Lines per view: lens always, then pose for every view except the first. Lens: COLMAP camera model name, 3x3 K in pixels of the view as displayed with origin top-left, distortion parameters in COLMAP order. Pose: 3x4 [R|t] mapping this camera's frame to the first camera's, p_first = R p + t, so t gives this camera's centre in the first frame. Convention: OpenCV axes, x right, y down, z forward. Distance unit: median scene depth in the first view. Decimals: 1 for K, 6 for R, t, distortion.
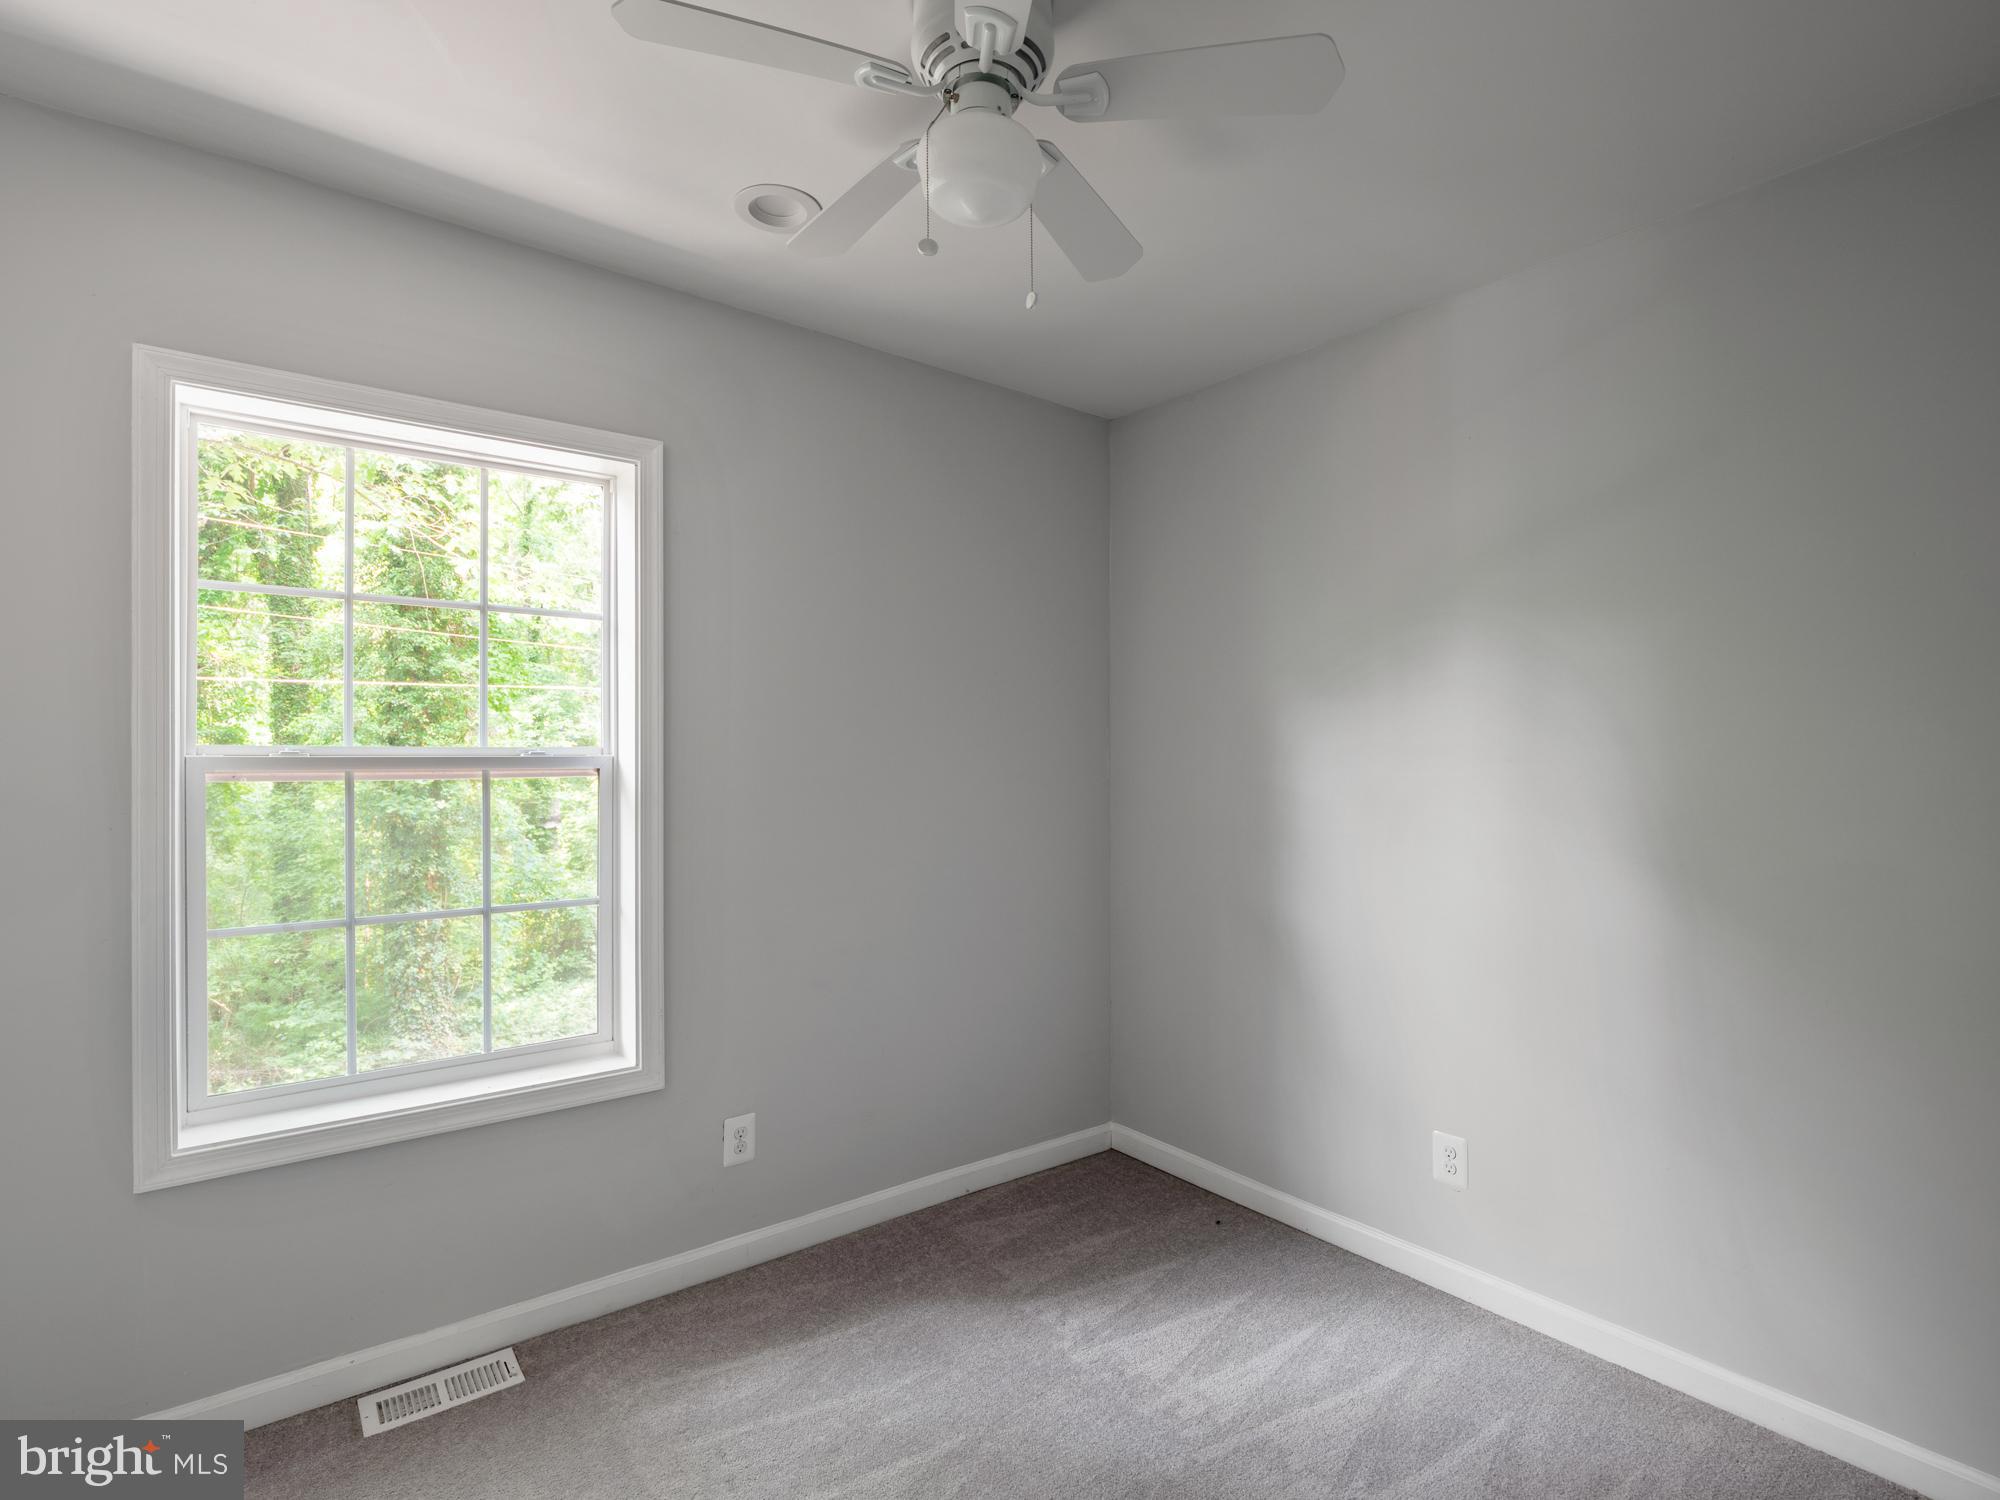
lens RADIAL K [[984.9, 0, 991.3], [0, 984.9, 748.7], [0, 0, 1]] dist [-0.005142, -0.000038]
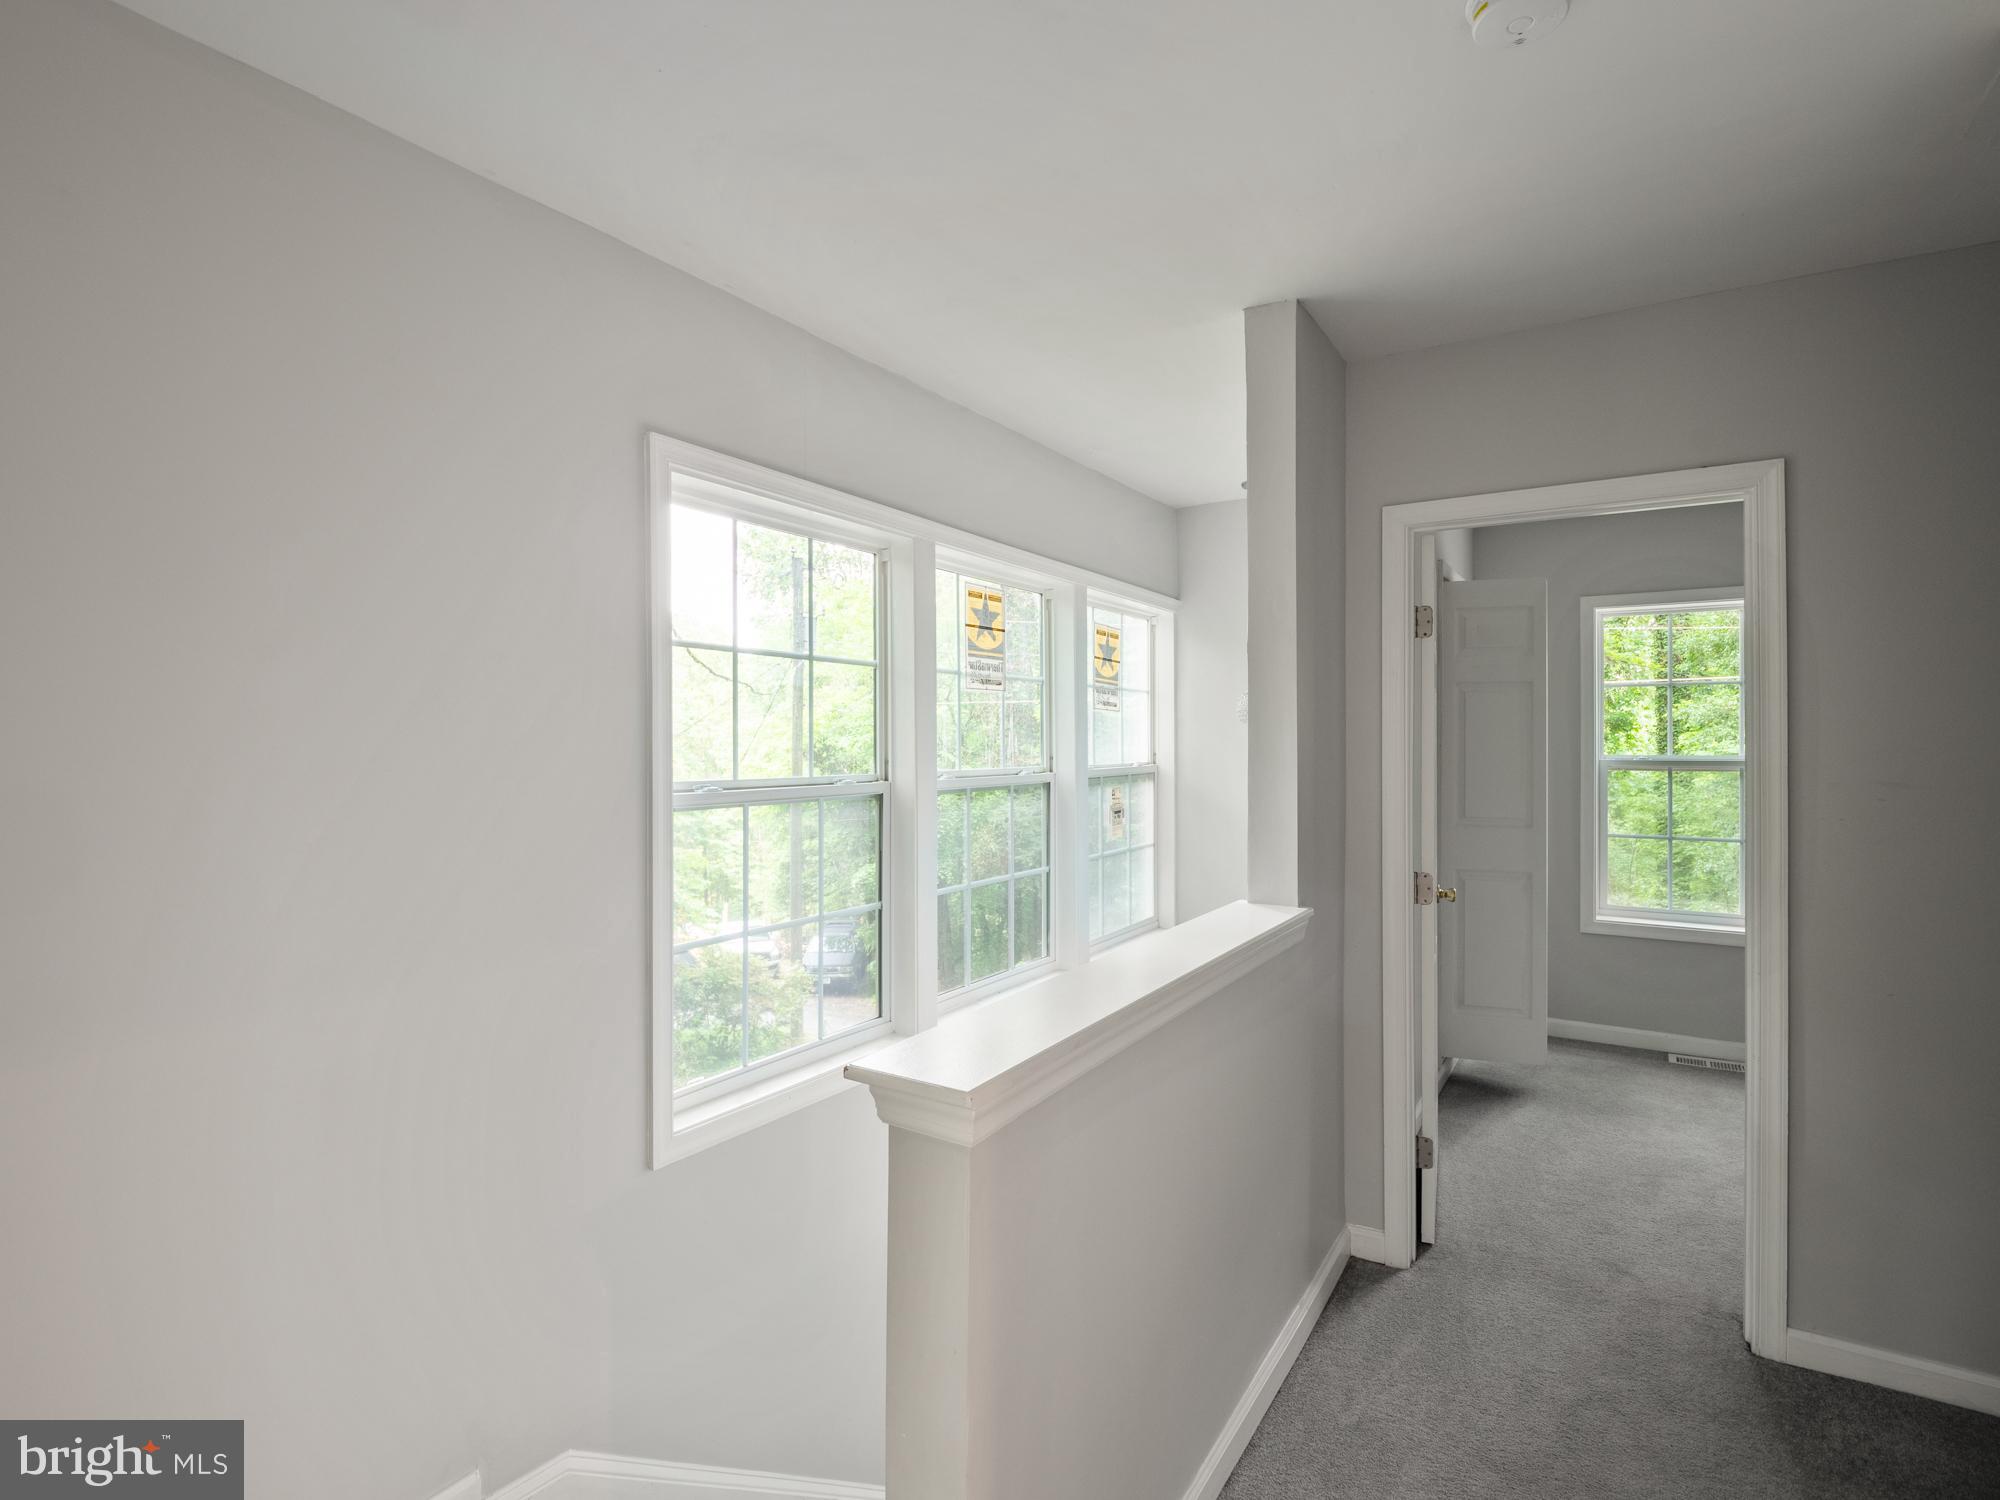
lens RADIAL K [[984.9, 0, 991.3], [0, 984.9, 748.7], [0, 0, 1]] dist [-0.005142, -0.000038]
pose [[0.333354, 0.014077, -0.942697, 0.972442], [0.009252, 0.999792, 0.018202, -0.081527], [0.942756, -0.014790, 0.333154, -1.231897]]
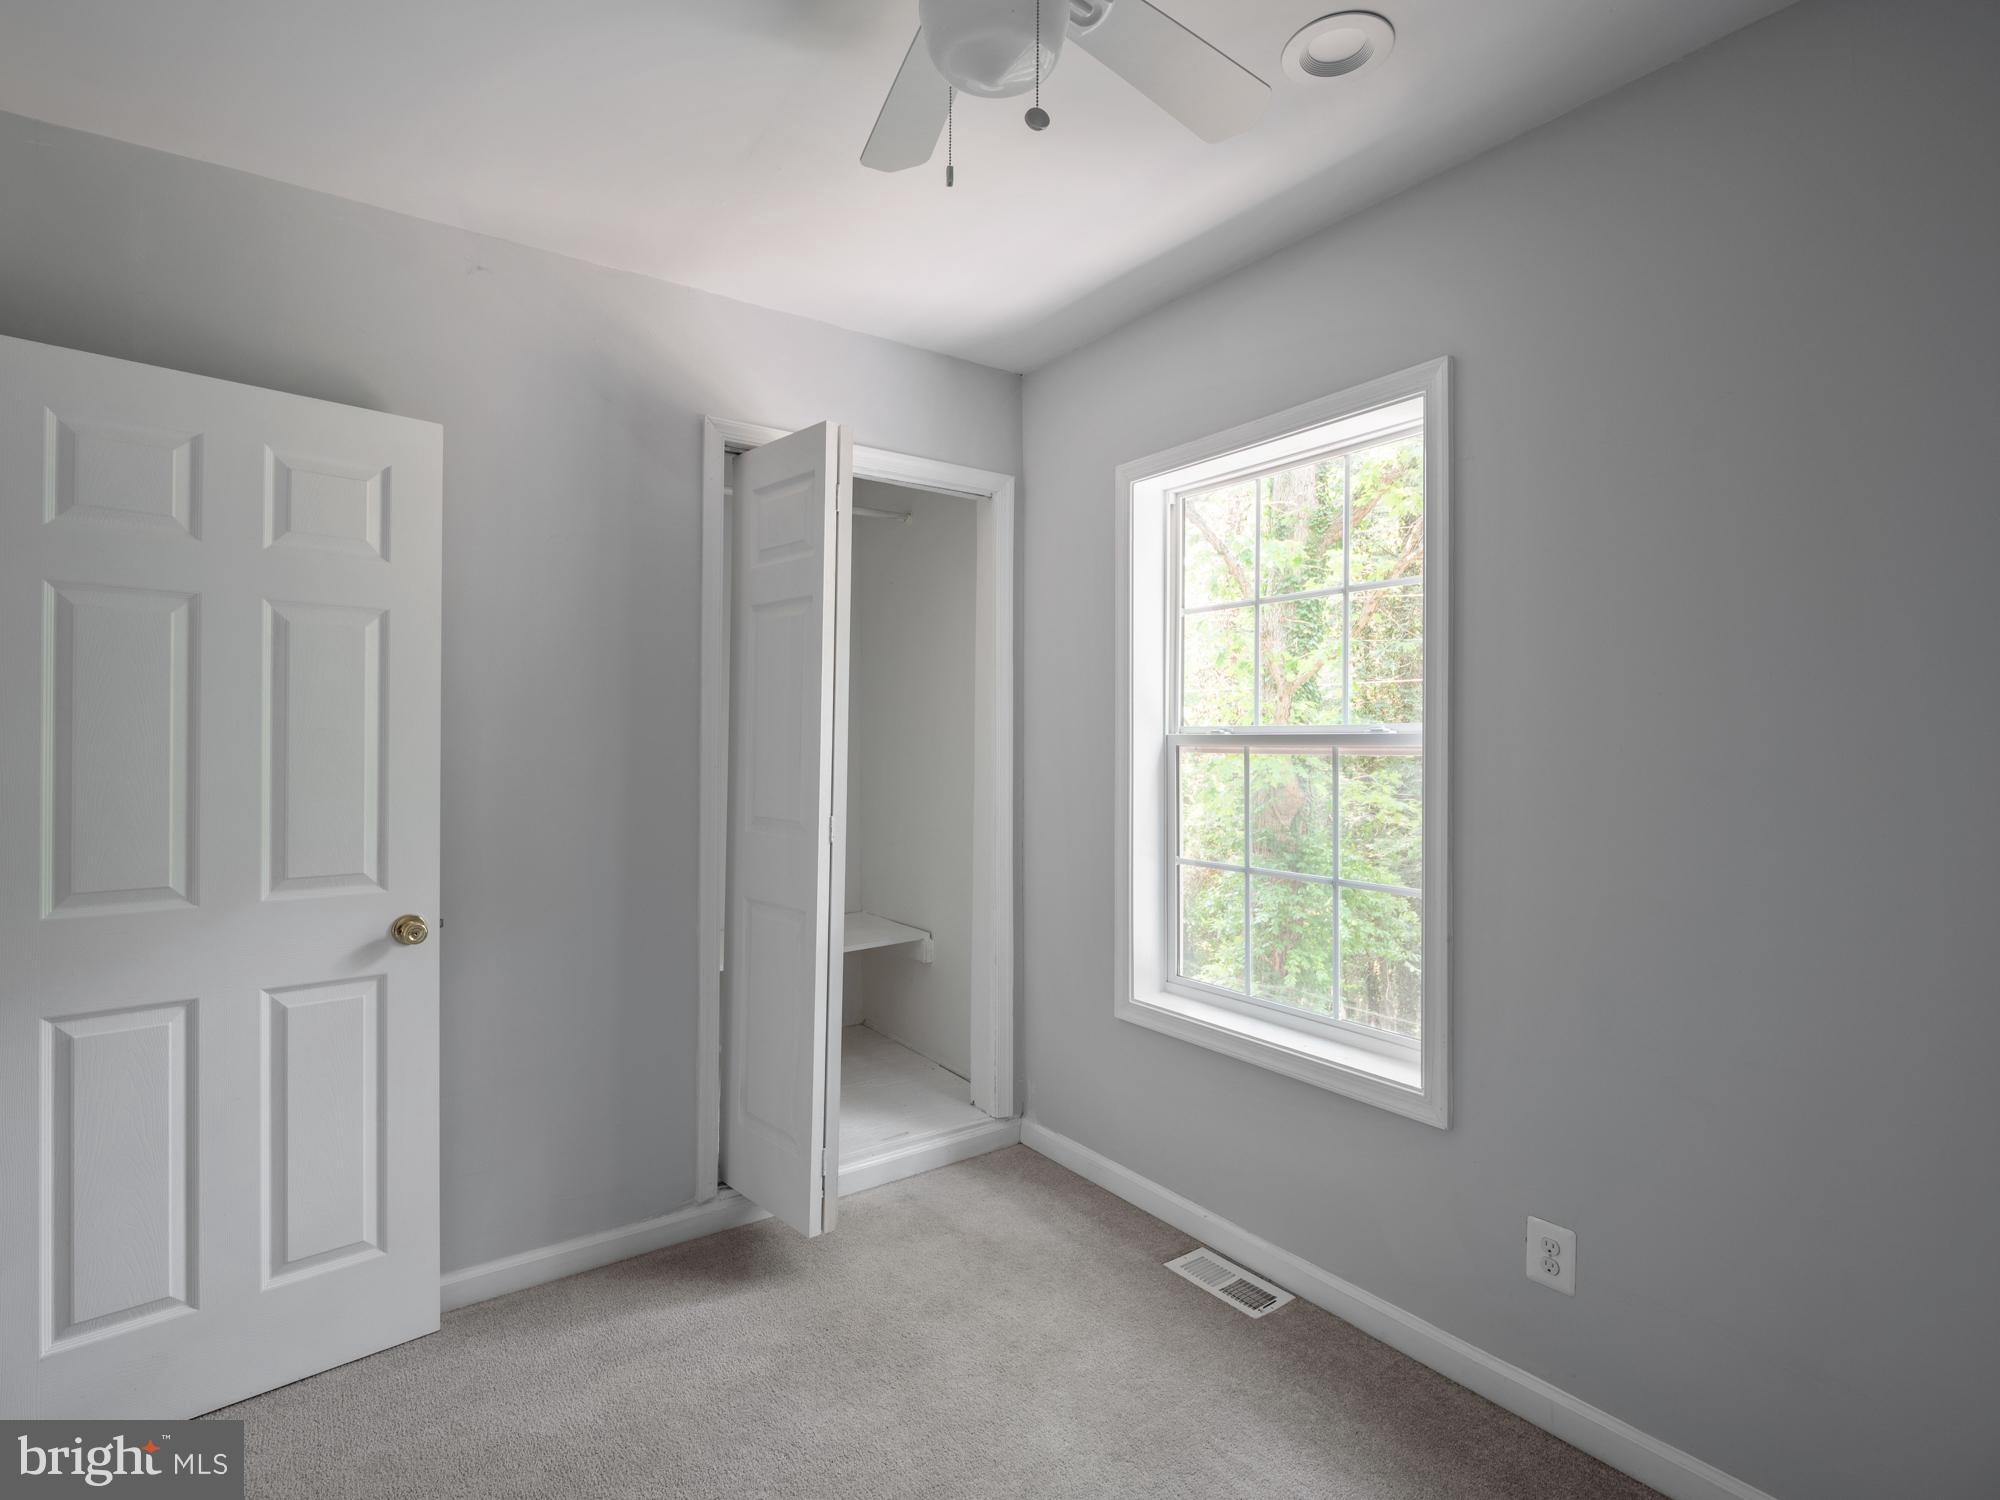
lens RADIAL K [[984.9, 0, 991.3], [0, 984.9, 748.7], [0, 0, 1]] dist [-0.005142, -0.000038]
pose [[-0.026800, 0.007236, -0.999615, 0.646168], [0.006300, 0.999955, 0.007070, 0.016170], [0.999621, -0.006109, -0.026844, 0.806427]]
